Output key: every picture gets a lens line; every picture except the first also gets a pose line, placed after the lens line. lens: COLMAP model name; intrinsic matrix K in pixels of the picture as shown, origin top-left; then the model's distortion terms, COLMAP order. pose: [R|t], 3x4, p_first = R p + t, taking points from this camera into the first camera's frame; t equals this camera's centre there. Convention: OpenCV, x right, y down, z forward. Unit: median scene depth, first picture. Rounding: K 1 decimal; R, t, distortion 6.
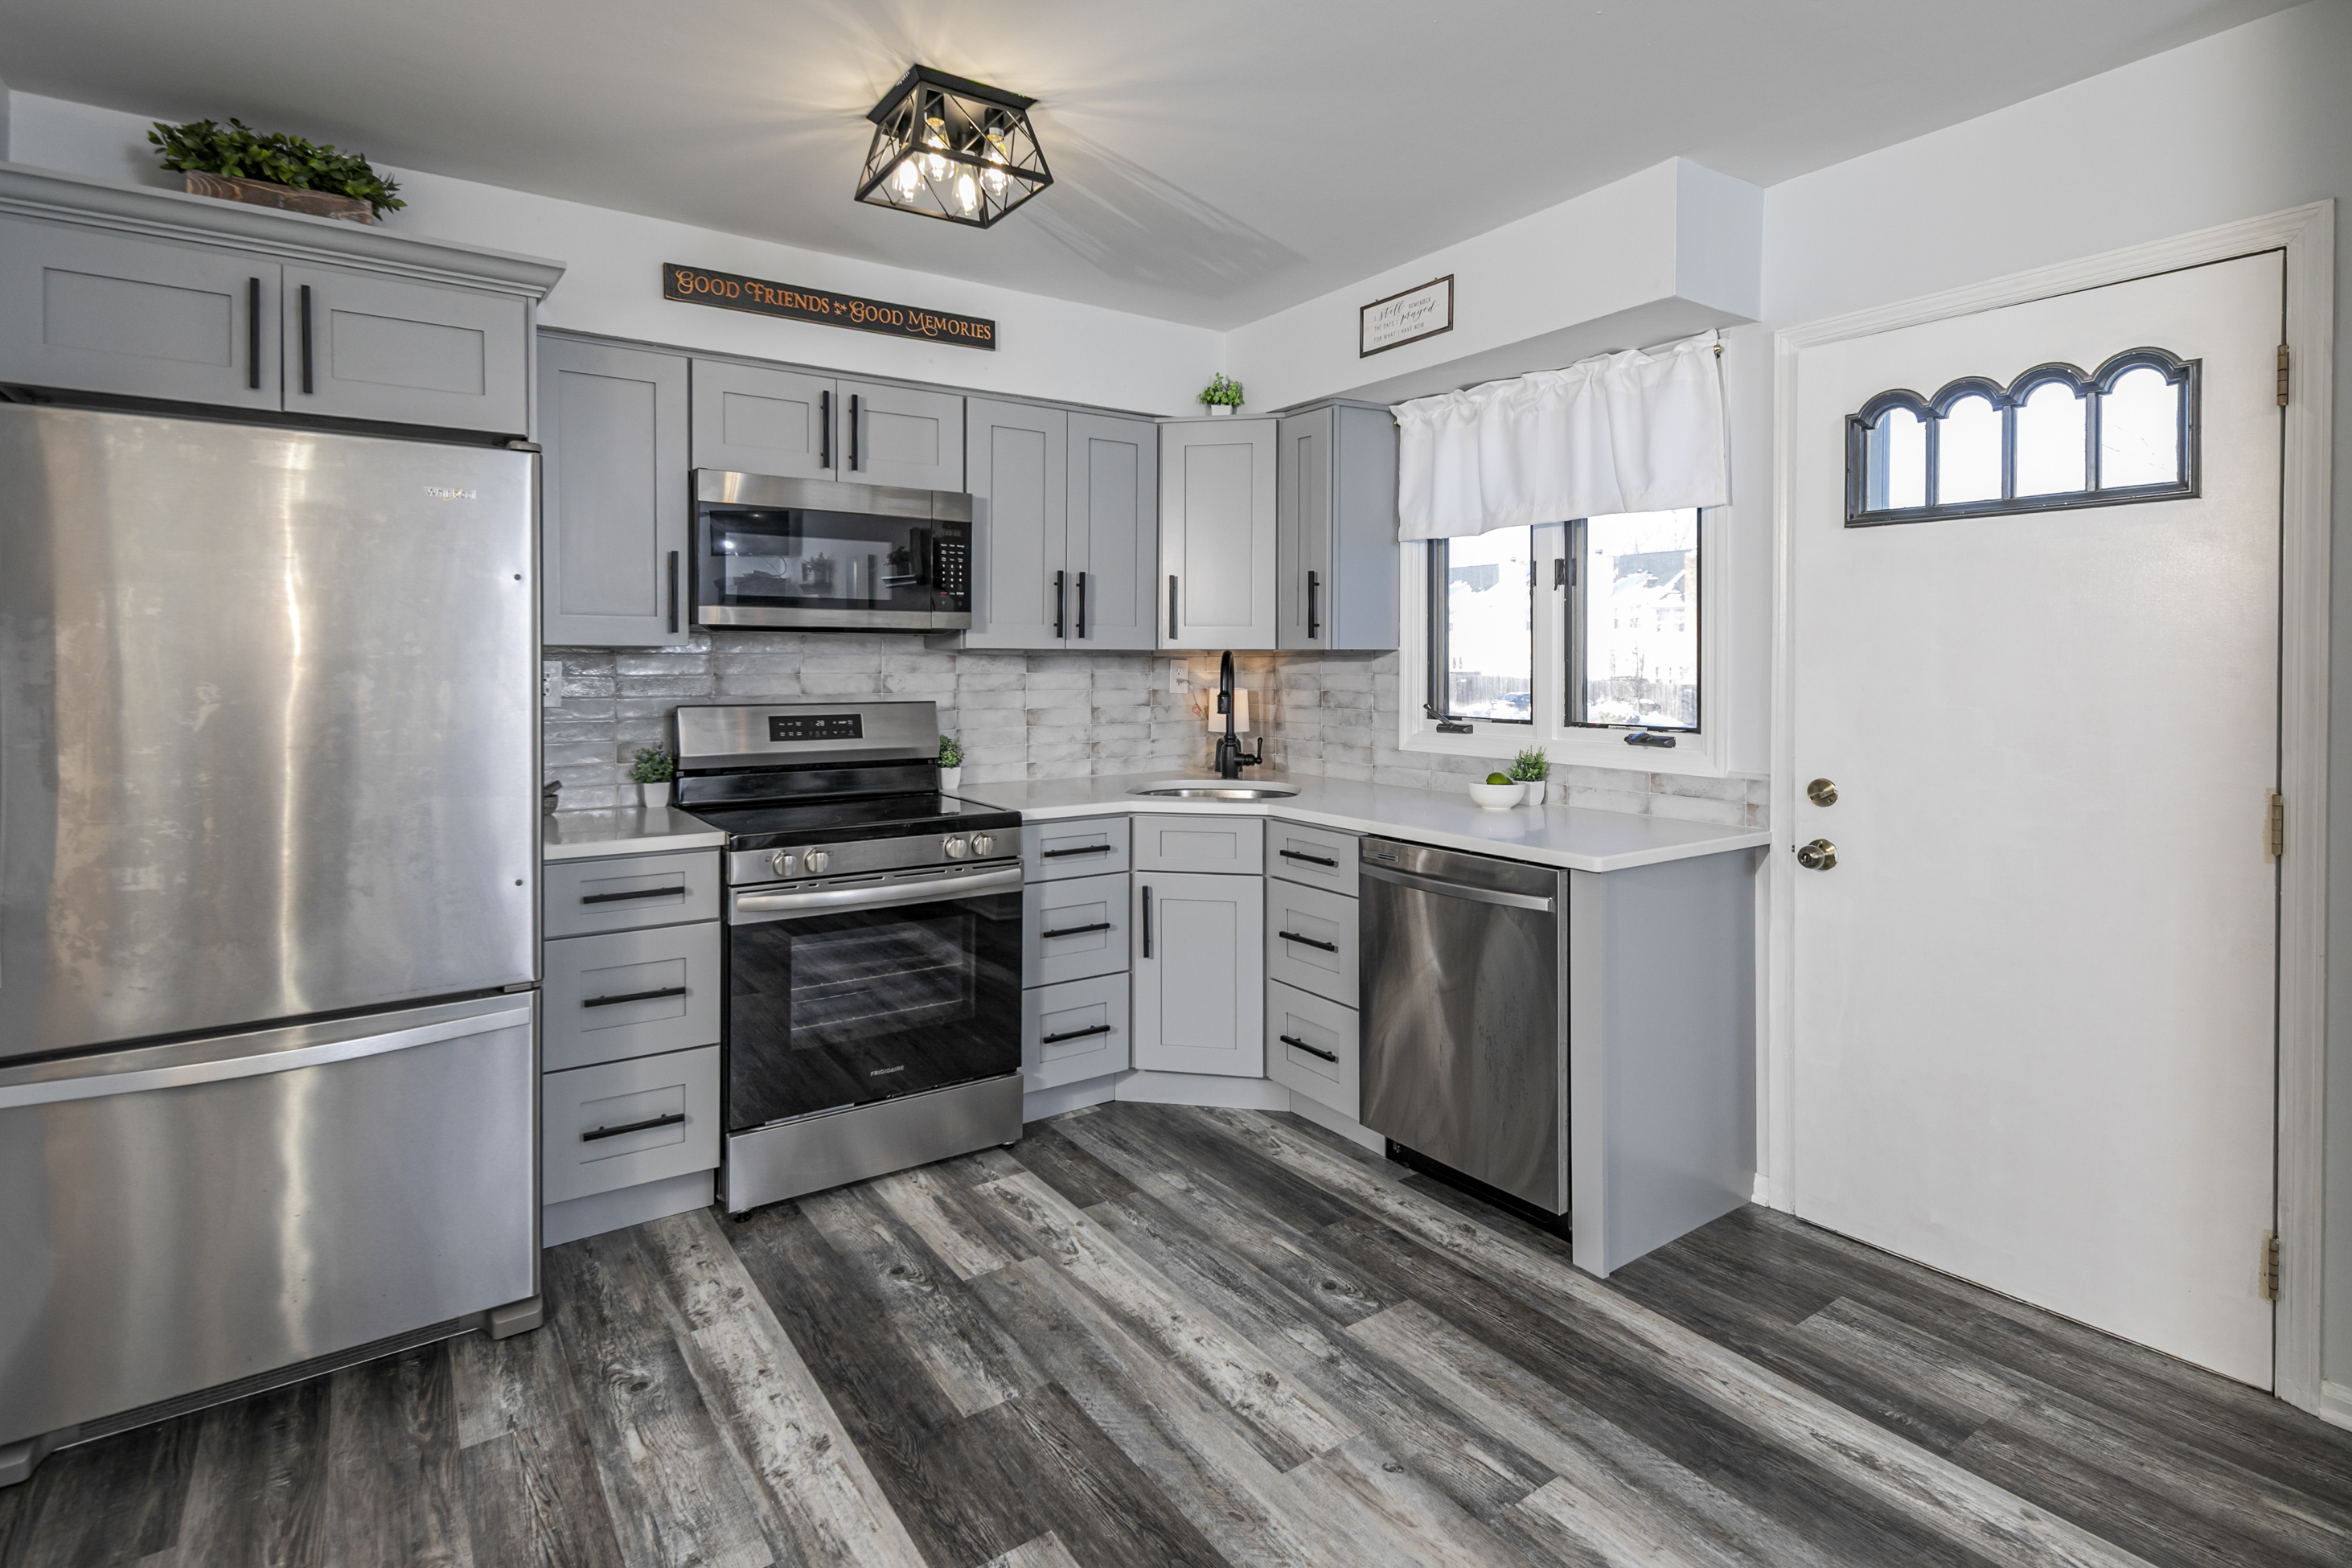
lens RADIAL K [[1153.2, 0, 1154.5], [0, 1153.2, 668.4], [0, 0, 1]] dist [0.021796, -0.008523]
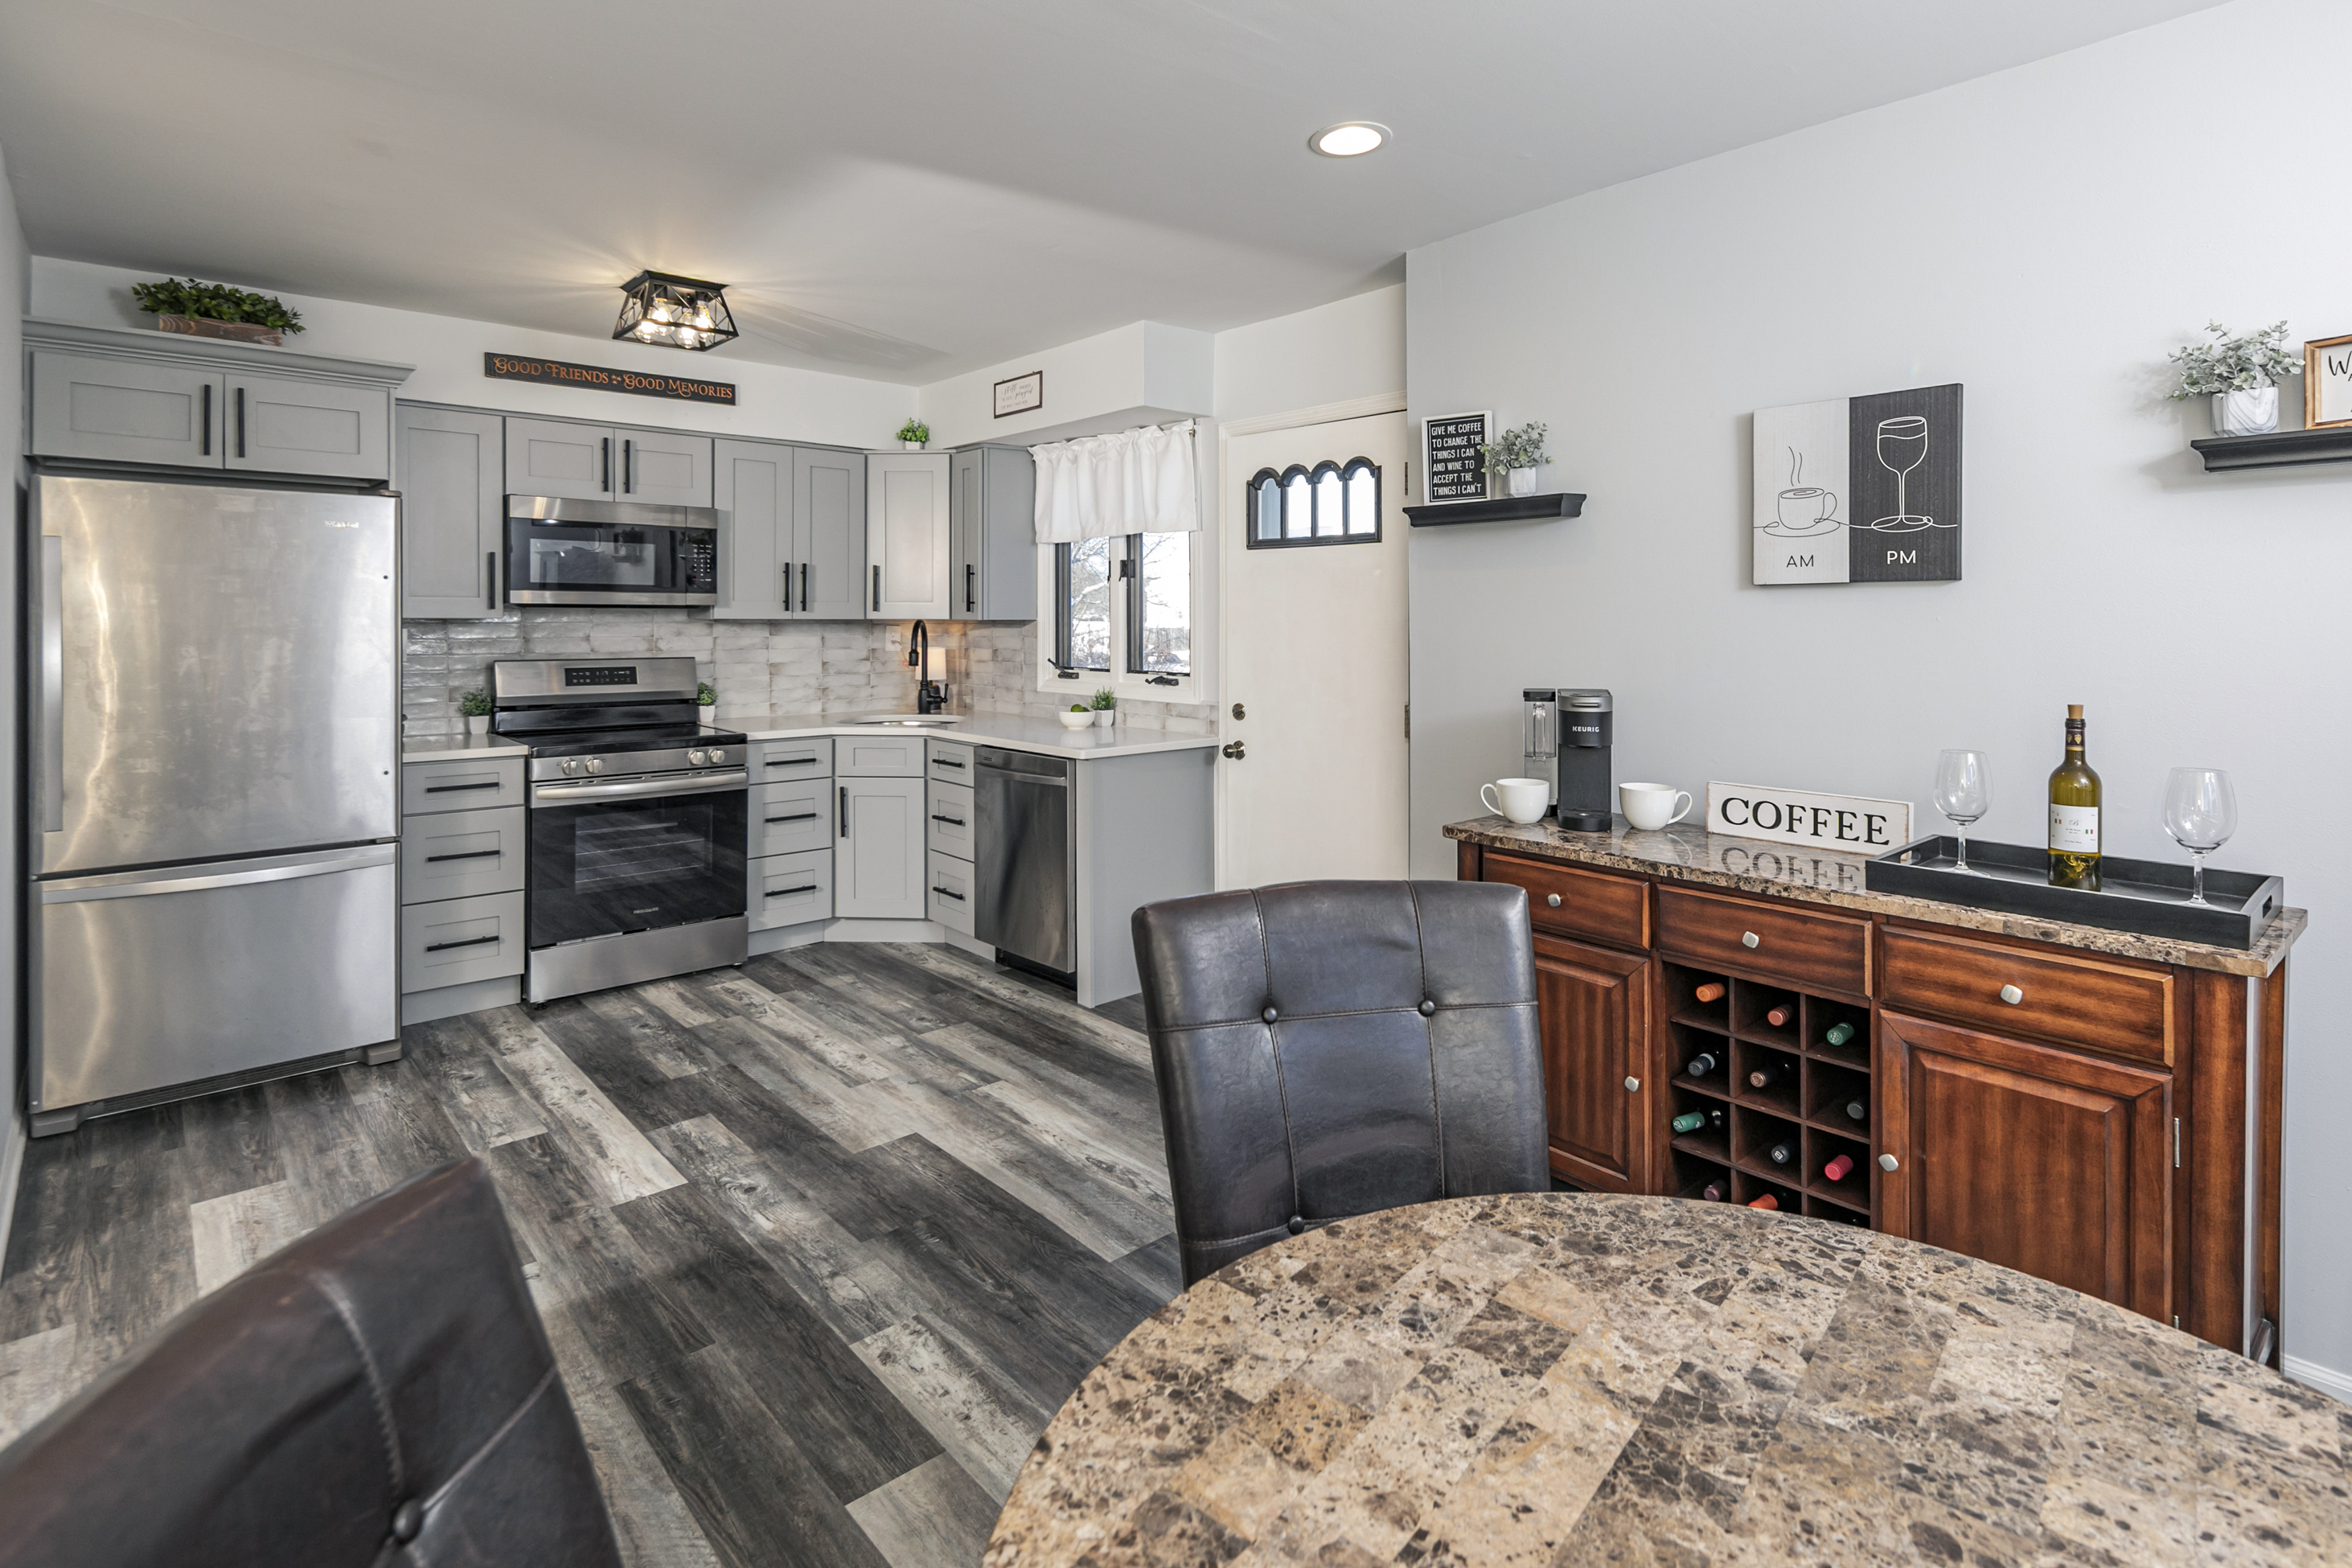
lens RADIAL K [[1153.2, 0, 1126.1], [0, 1153.2, 628.7], [0, 0, 1]] dist [0.021796, -0.008523]
pose [[0.994769, 0.001162, 0.102141, 0.245581], [-0.001314, 0.999998, 0.001424, -0.011027], [-0.102139, -0.001550, 0.994769, -0.570382]]
